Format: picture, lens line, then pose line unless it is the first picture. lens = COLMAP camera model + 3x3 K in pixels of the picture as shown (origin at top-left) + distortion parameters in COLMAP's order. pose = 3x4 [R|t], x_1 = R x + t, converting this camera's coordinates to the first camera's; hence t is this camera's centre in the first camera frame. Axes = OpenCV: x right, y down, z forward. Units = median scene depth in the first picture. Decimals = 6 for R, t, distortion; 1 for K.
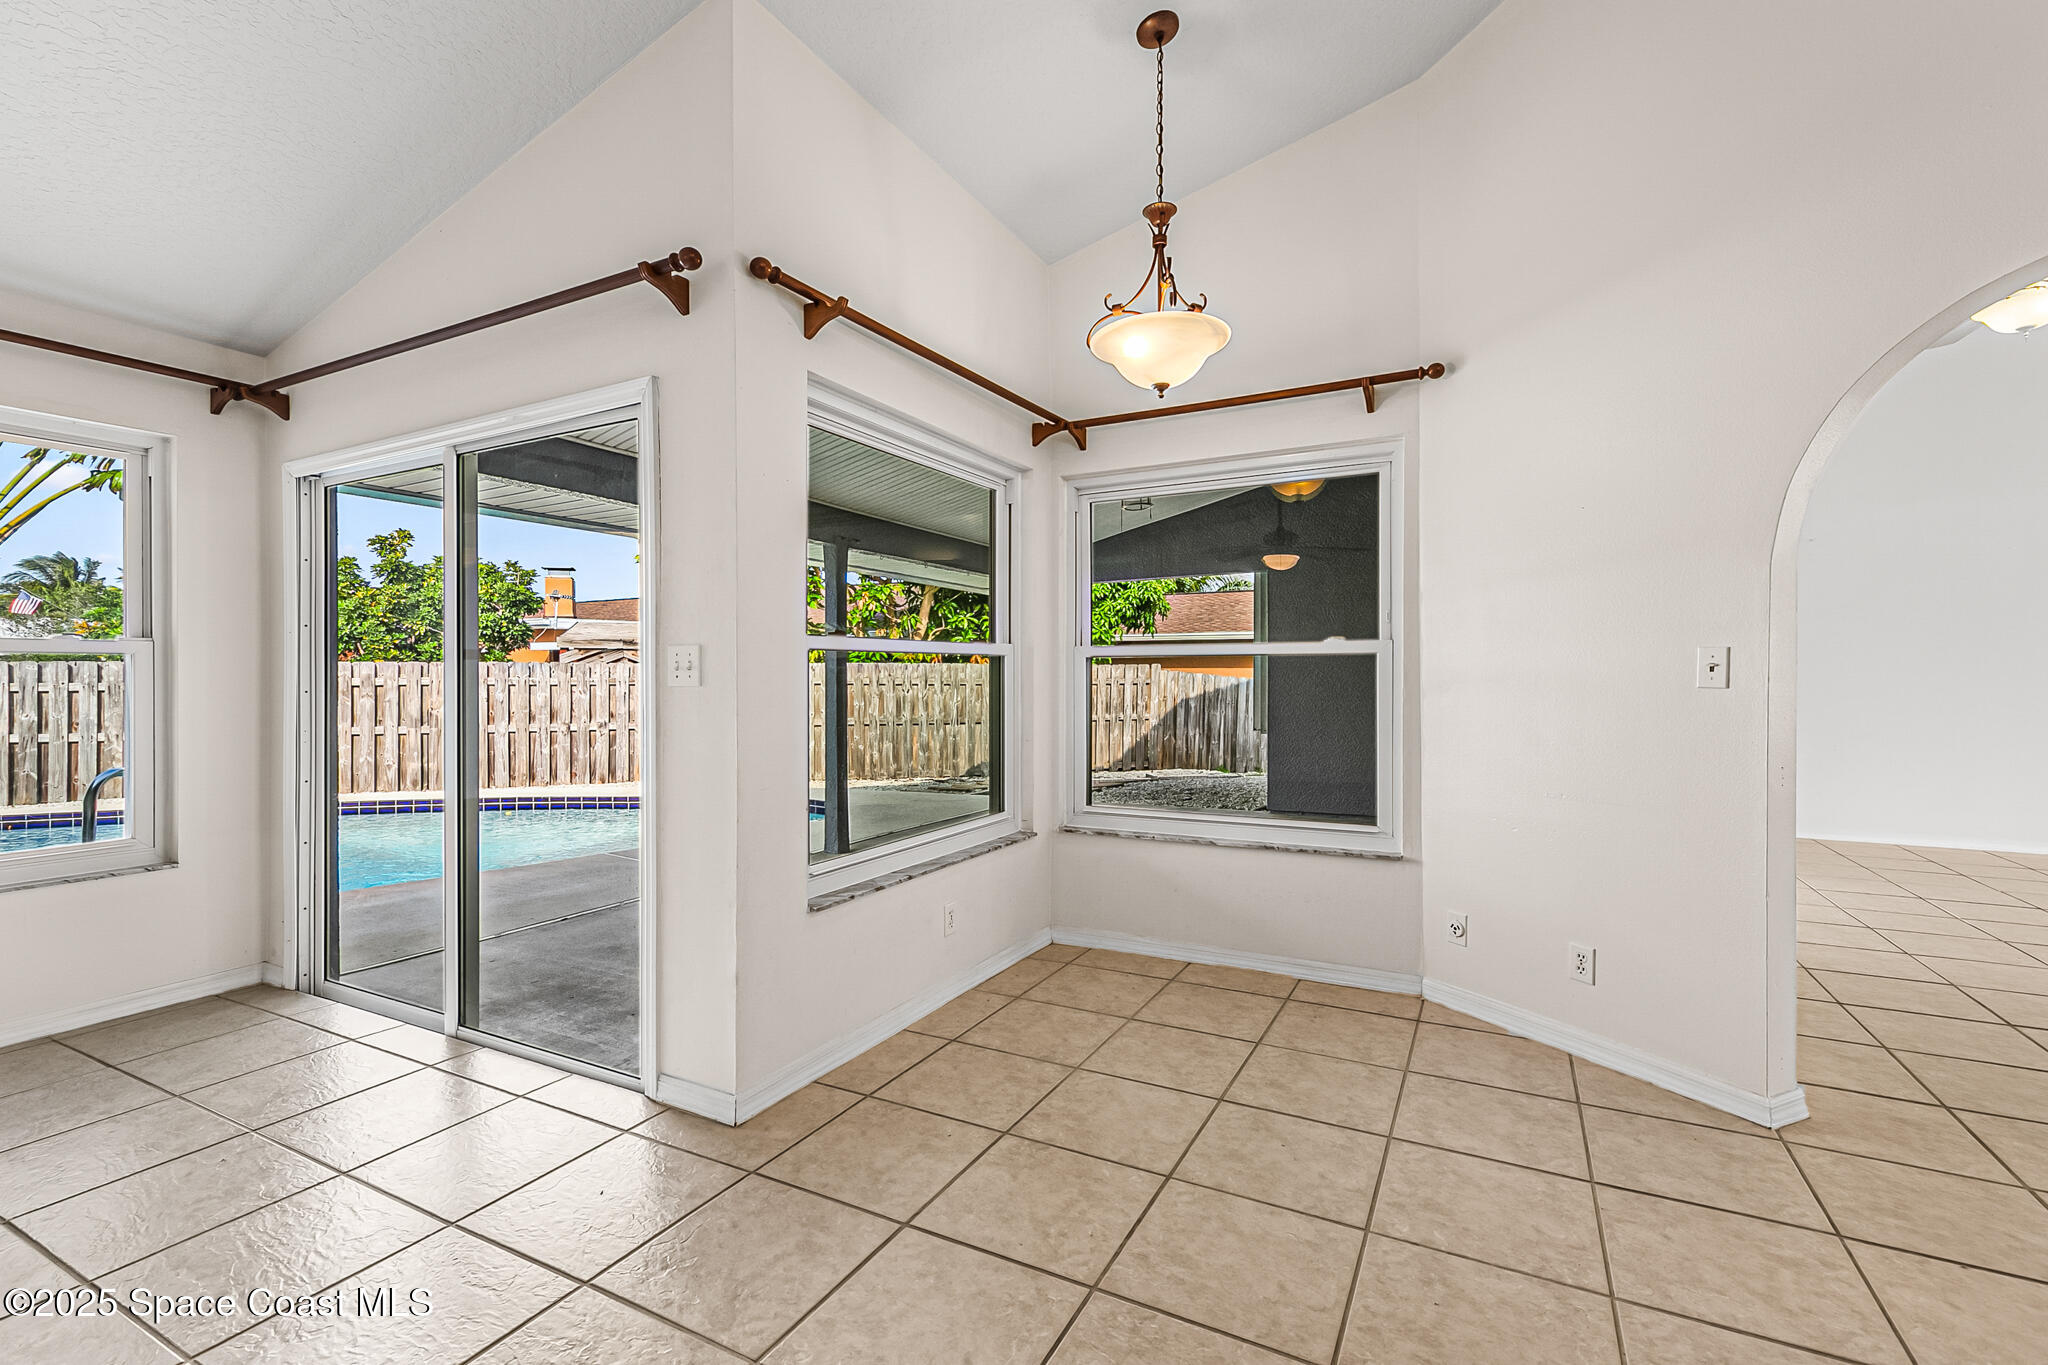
lens RADIAL K [[888.4, 0, 1010.4], [0, 888.4, 670.2], [0, 0, 1]] dist [-0.001548, -0.000125]
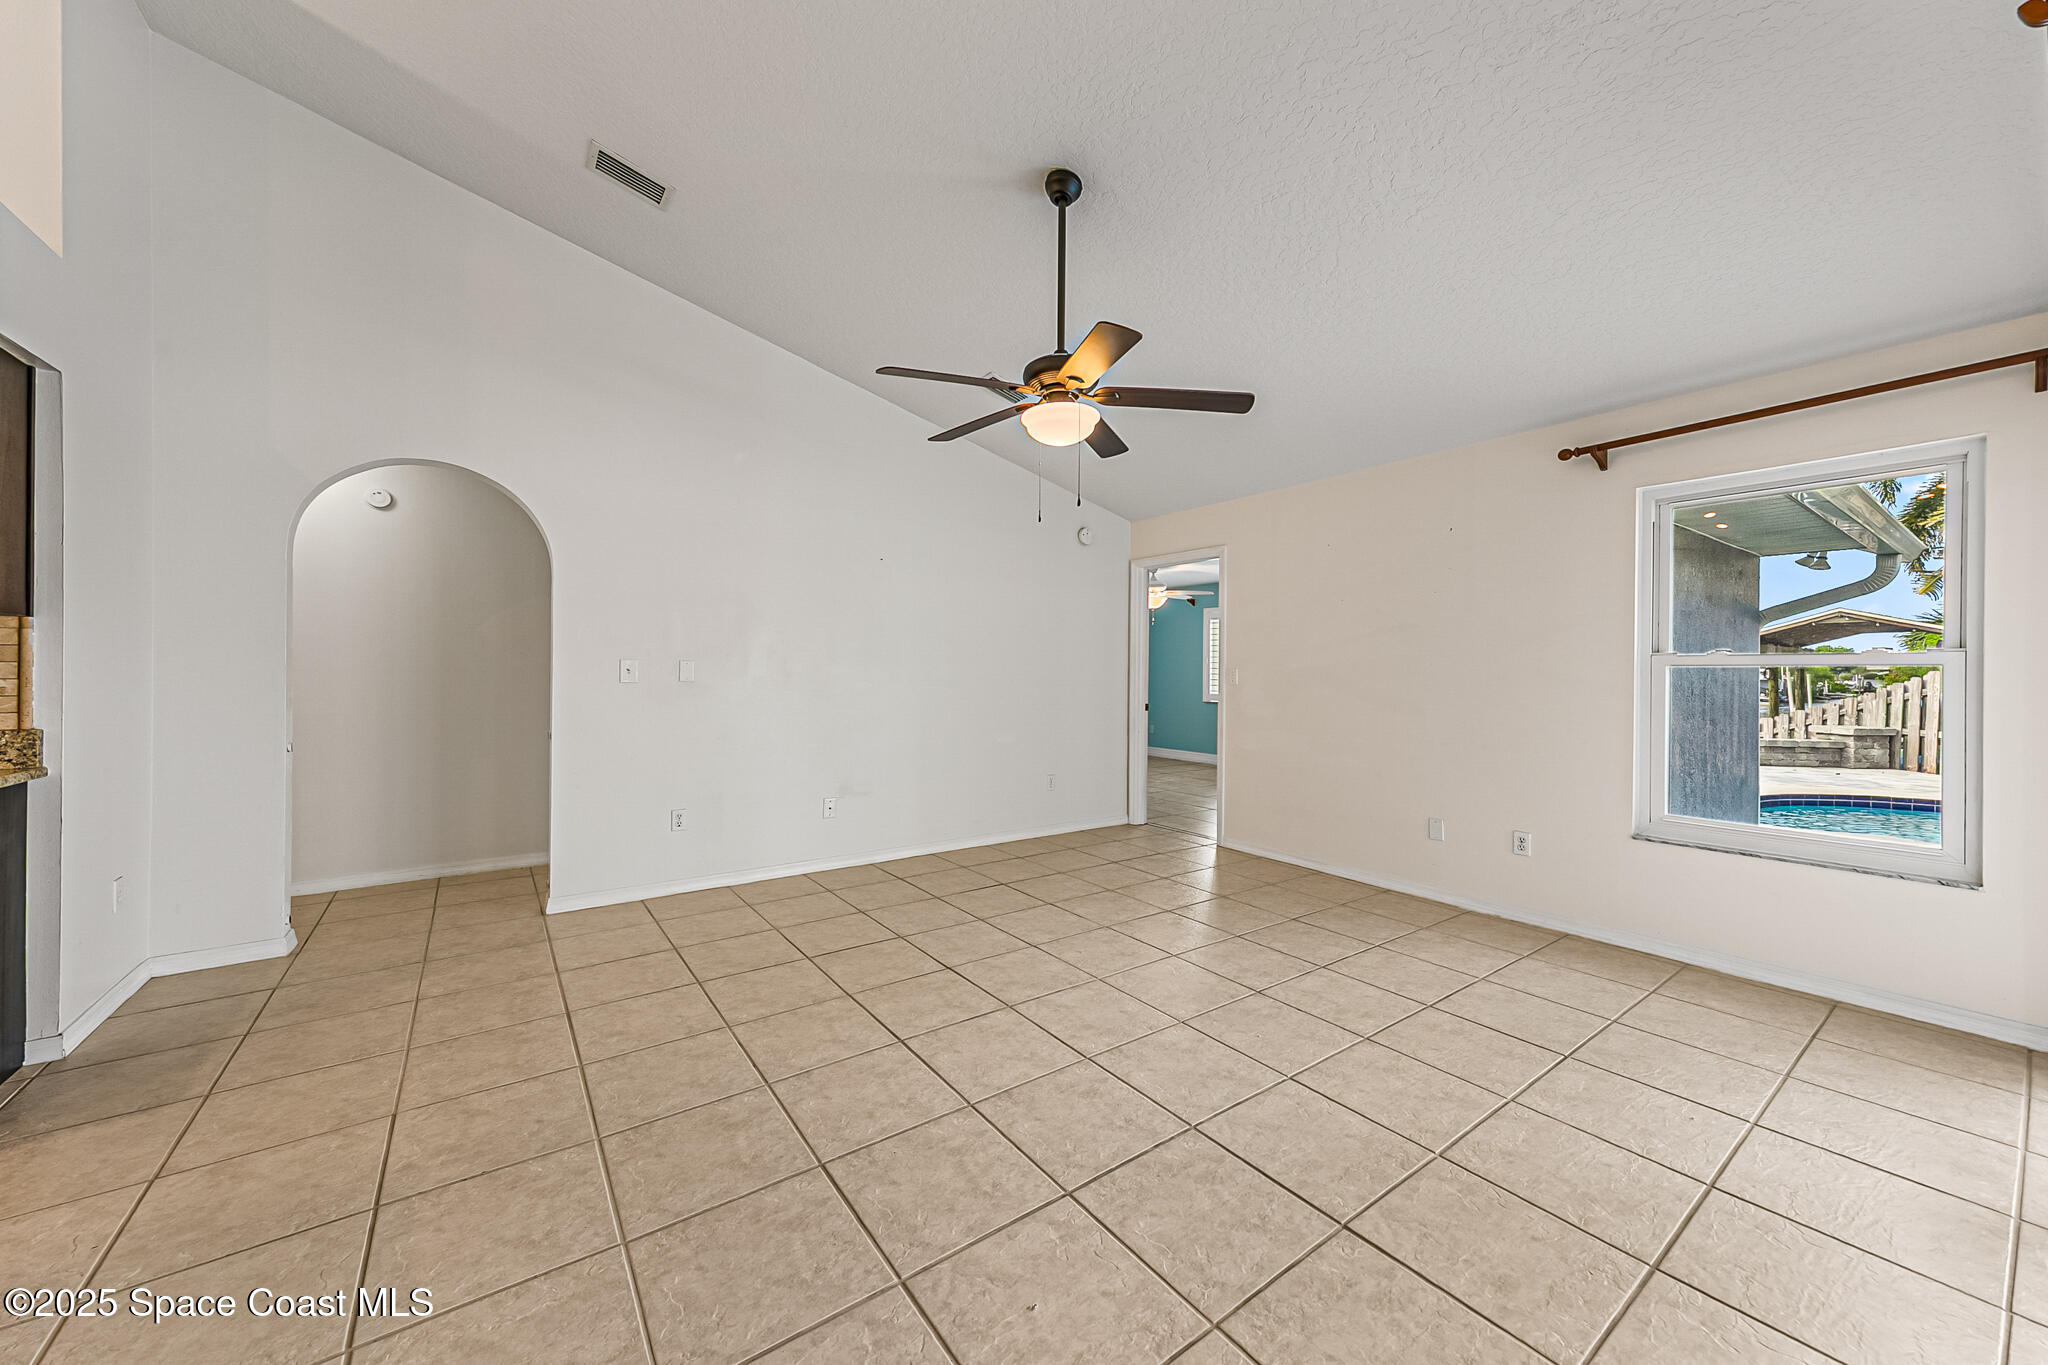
lens RADIAL K [[748.0, 0, 1007.5], [0, 748.0, 677.9], [0, 0, 1]] dist [-0.001195, -0.000083]
pose [[-0.462397, 0.004826, -0.886660, 0.256137], [-0.010437, 0.999886, 0.010885, -0.002506], [0.886612, 0.014287, -0.462294, 0.480161]]
